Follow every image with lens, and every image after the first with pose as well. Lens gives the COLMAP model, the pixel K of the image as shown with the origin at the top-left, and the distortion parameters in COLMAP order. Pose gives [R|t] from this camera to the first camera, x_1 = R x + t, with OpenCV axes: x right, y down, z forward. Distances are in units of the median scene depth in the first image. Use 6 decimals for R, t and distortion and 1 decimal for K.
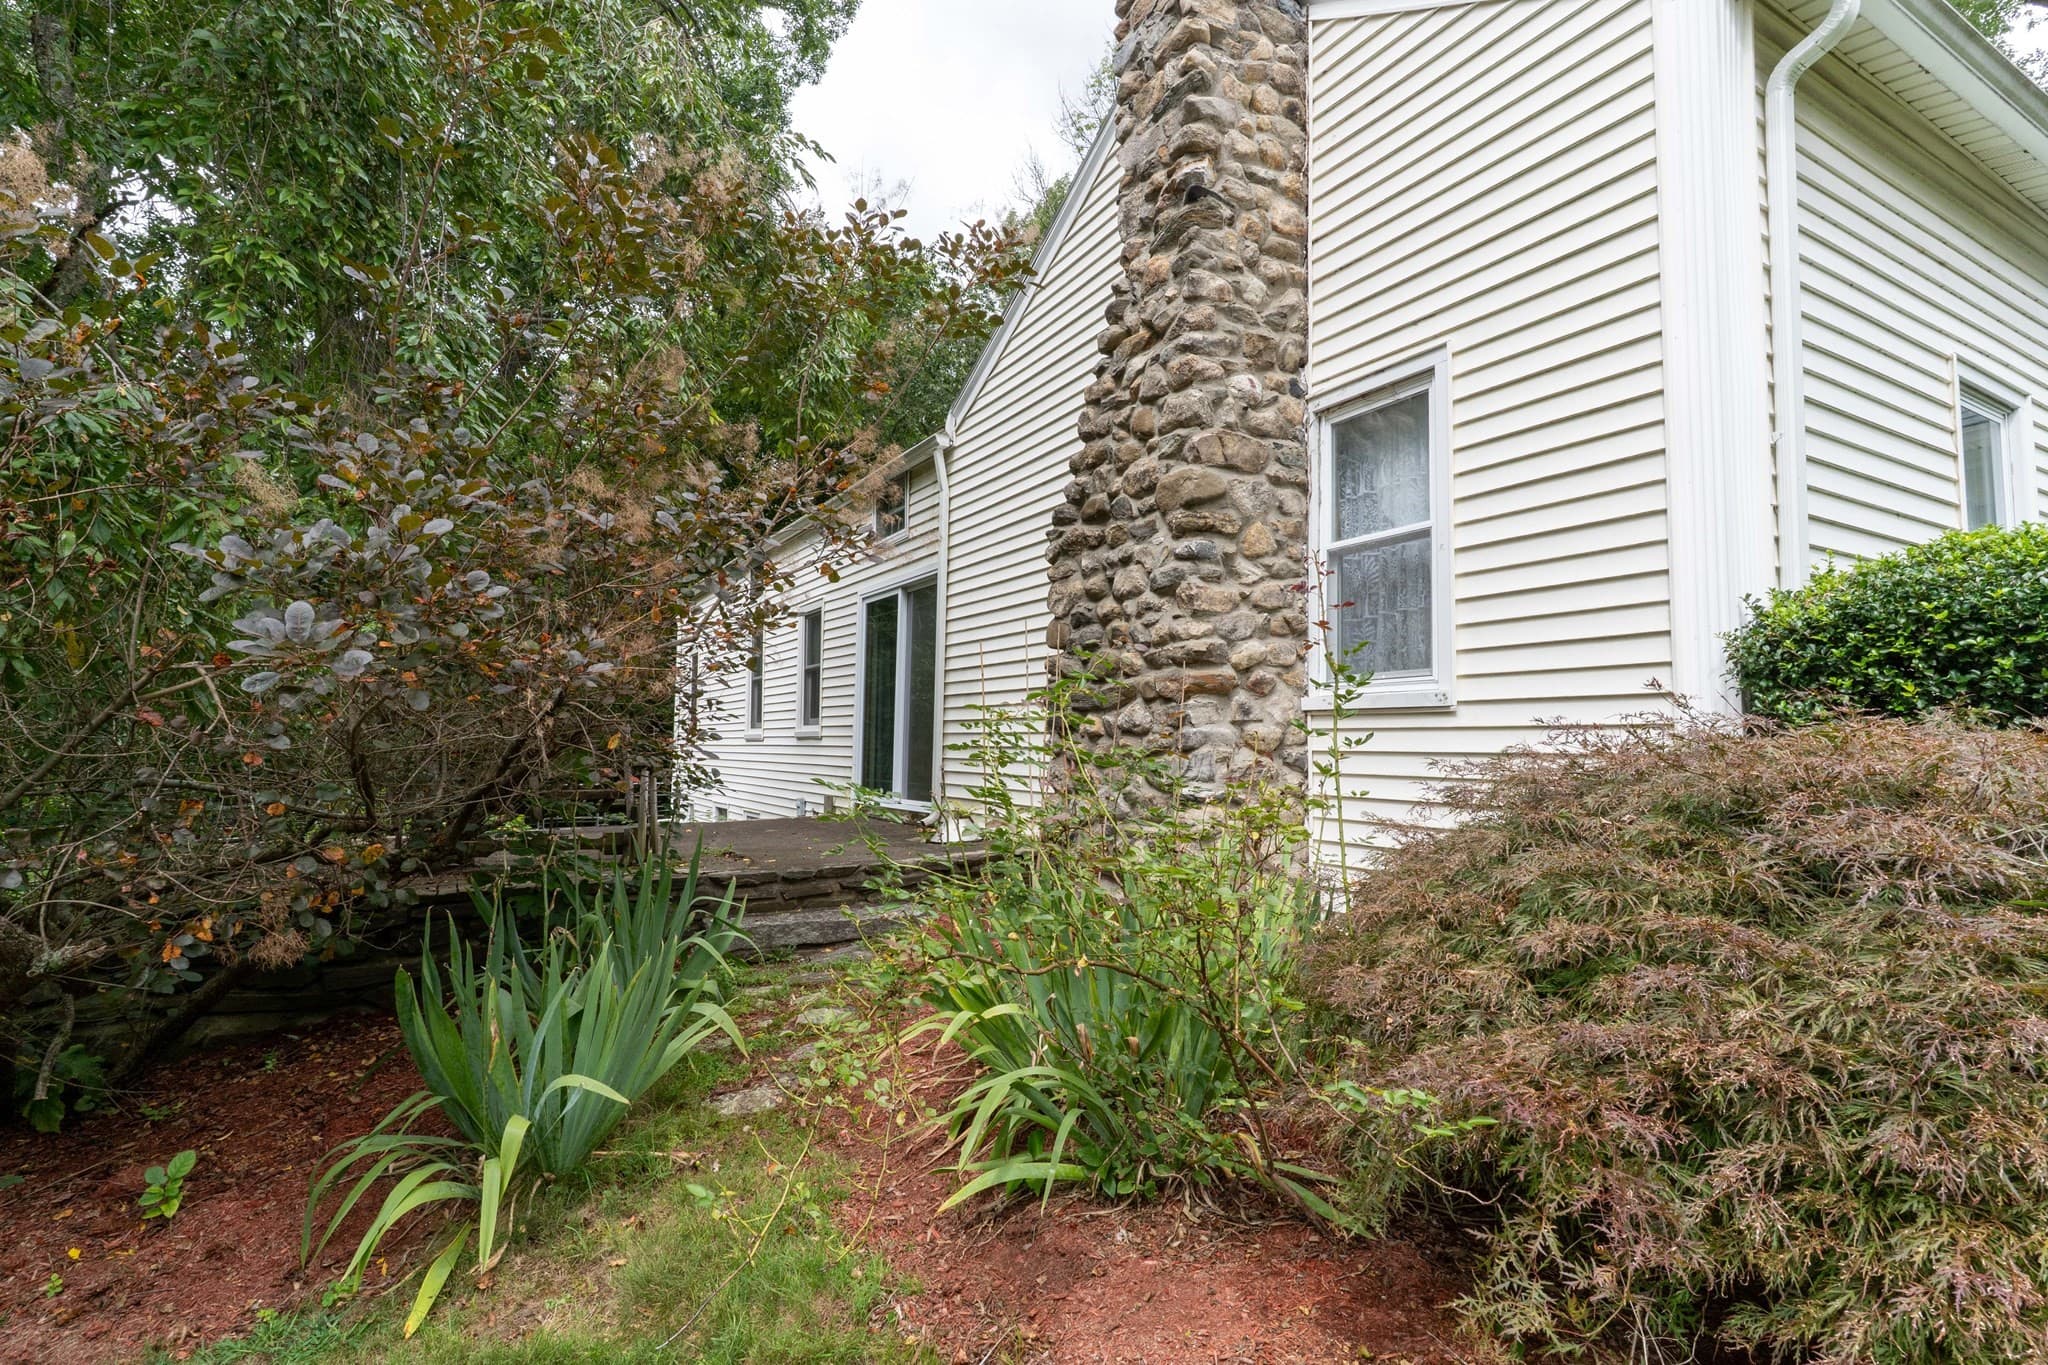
lens RADIAL K [[969.8, 0, 1022.8], [0, 969.8, 688.4], [0, 0, 1]] dist [0.005517, 0.000188]
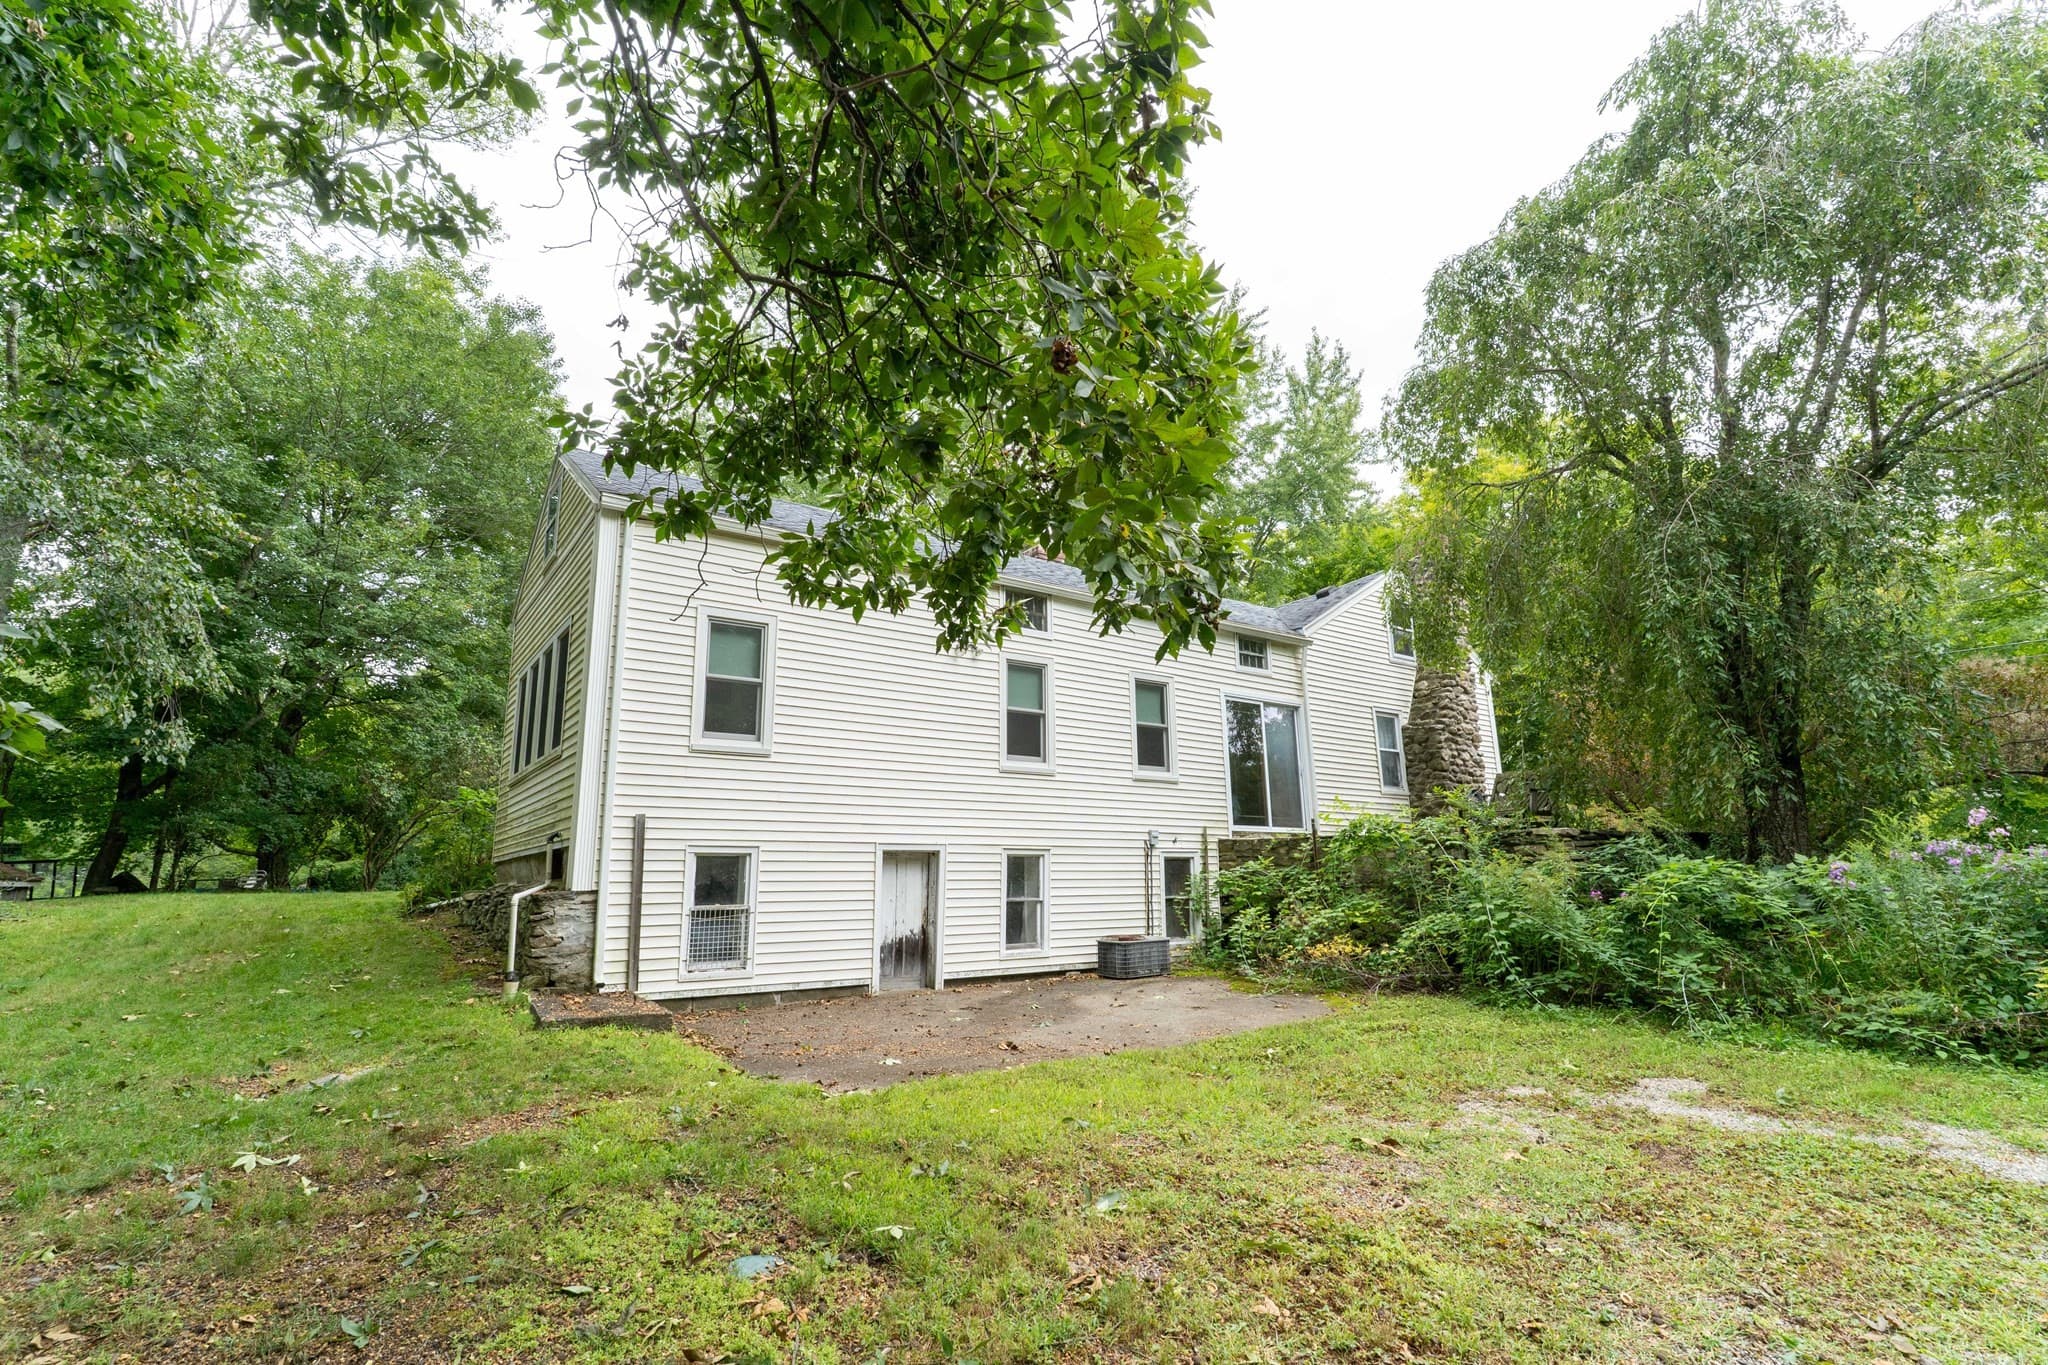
lens RADIAL K [[969.8, 0, 1022.8], [0, 969.8, 688.4], [0, 0, 1]] dist [0.005517, 0.000188]
pose [[-0.080544, 0.180212, 0.980325, -3.150328], [-0.057441, 0.981046, -0.185064, 0.378253], [-0.995095, -0.071217, -0.068666, 2.754456]]
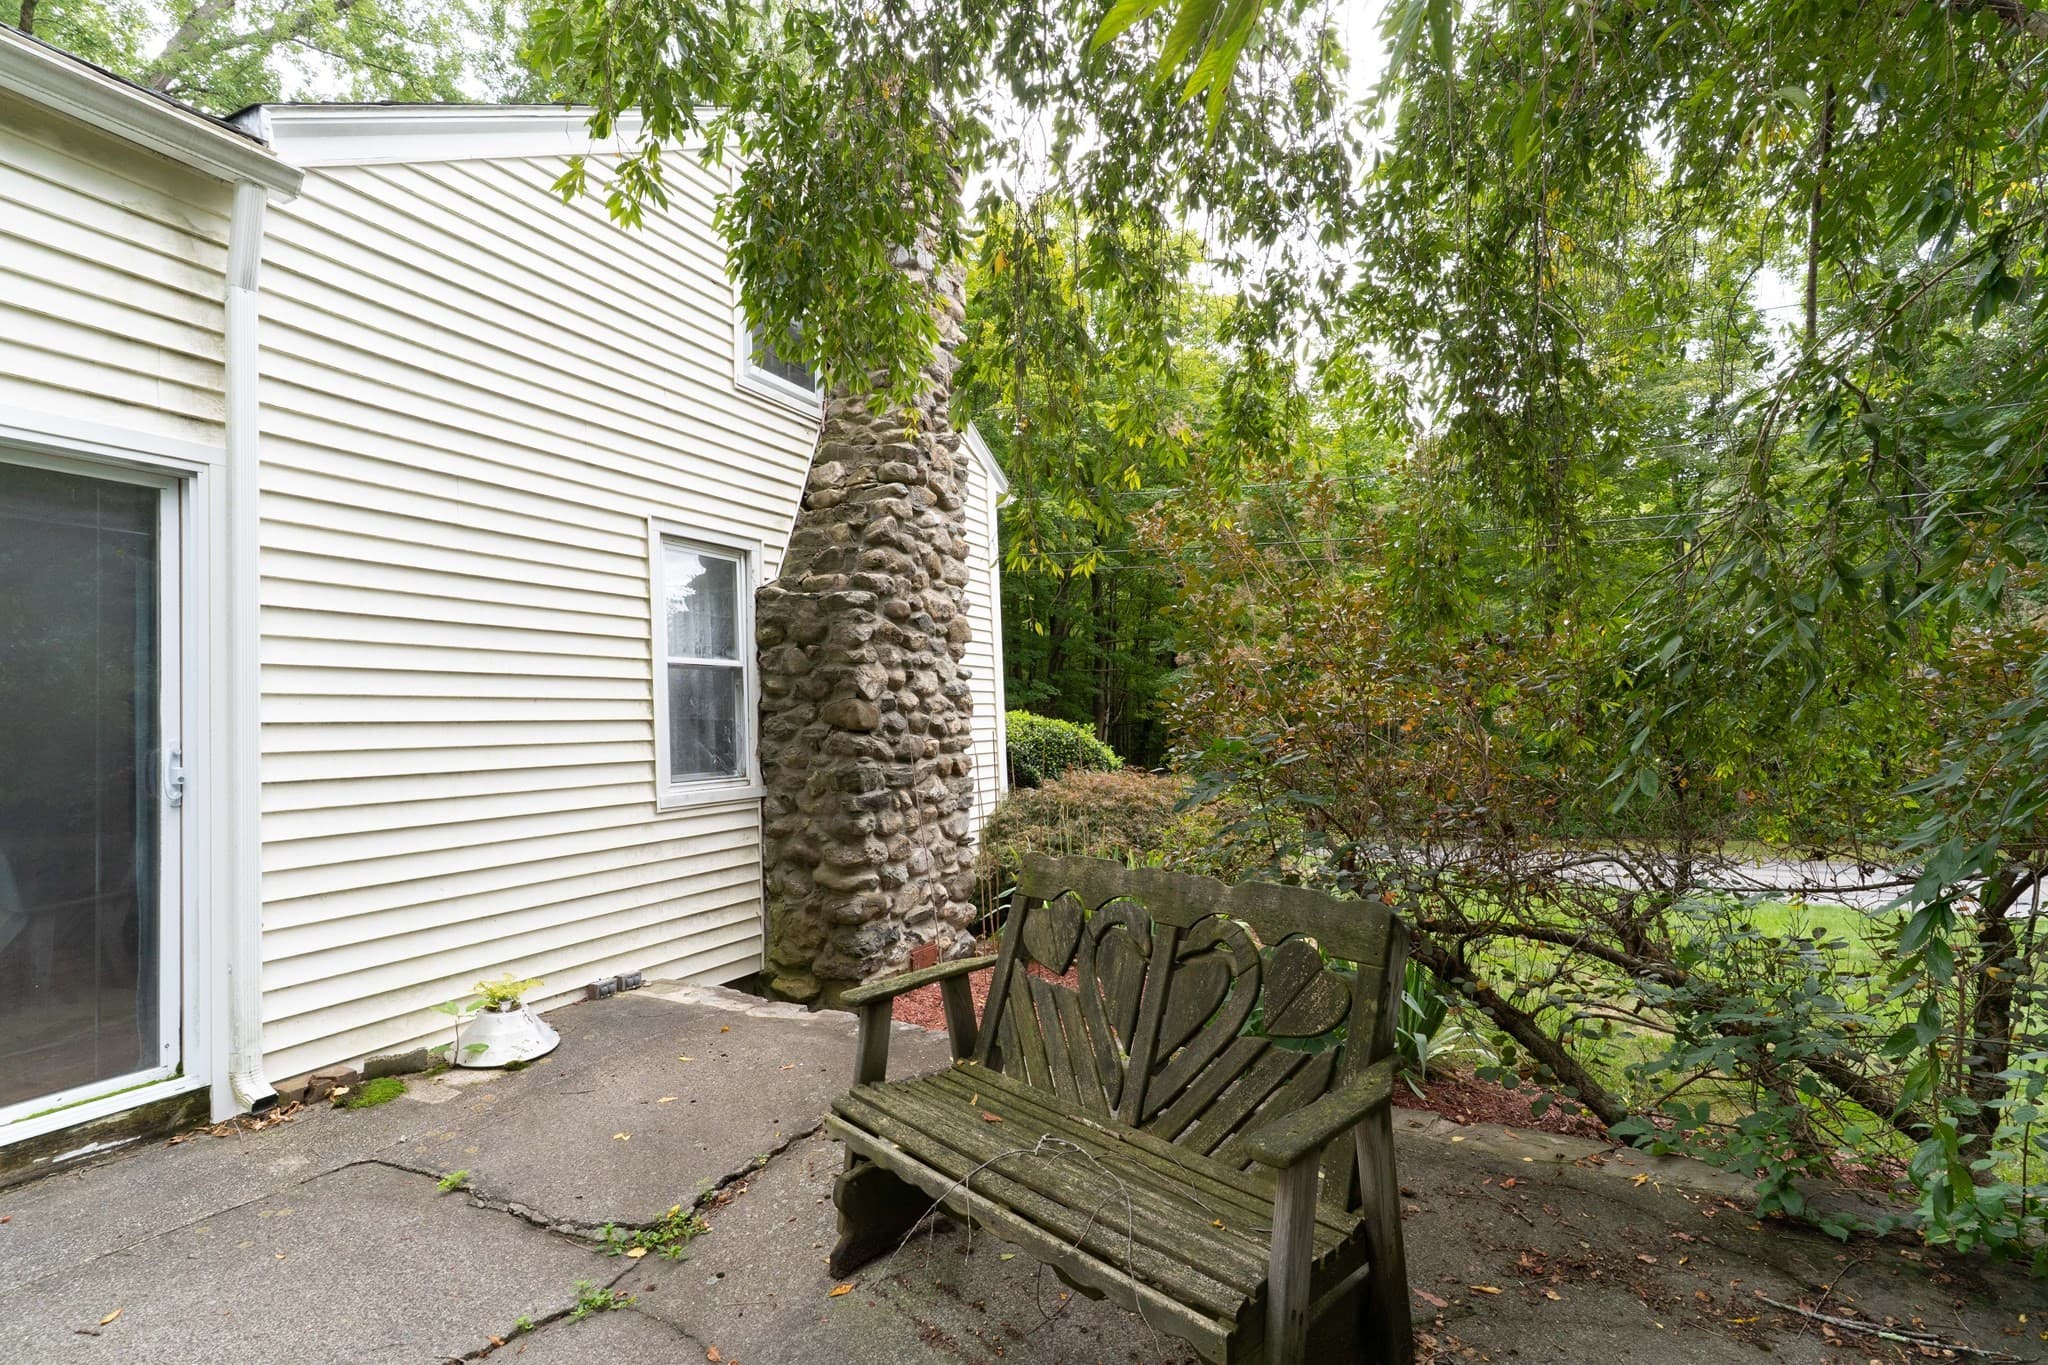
lens RADIAL K [[969.8, 0, 1022.8], [0, 969.8, 688.4], [0, 0, 1]] dist [0.005517, 0.000188]
pose [[-0.545184, 0.016145, 0.838161, -0.988823], [-0.046308, 0.997708, -0.049339, -0.044288], [-0.837037, -0.065713, -0.543187, 1.522972]]
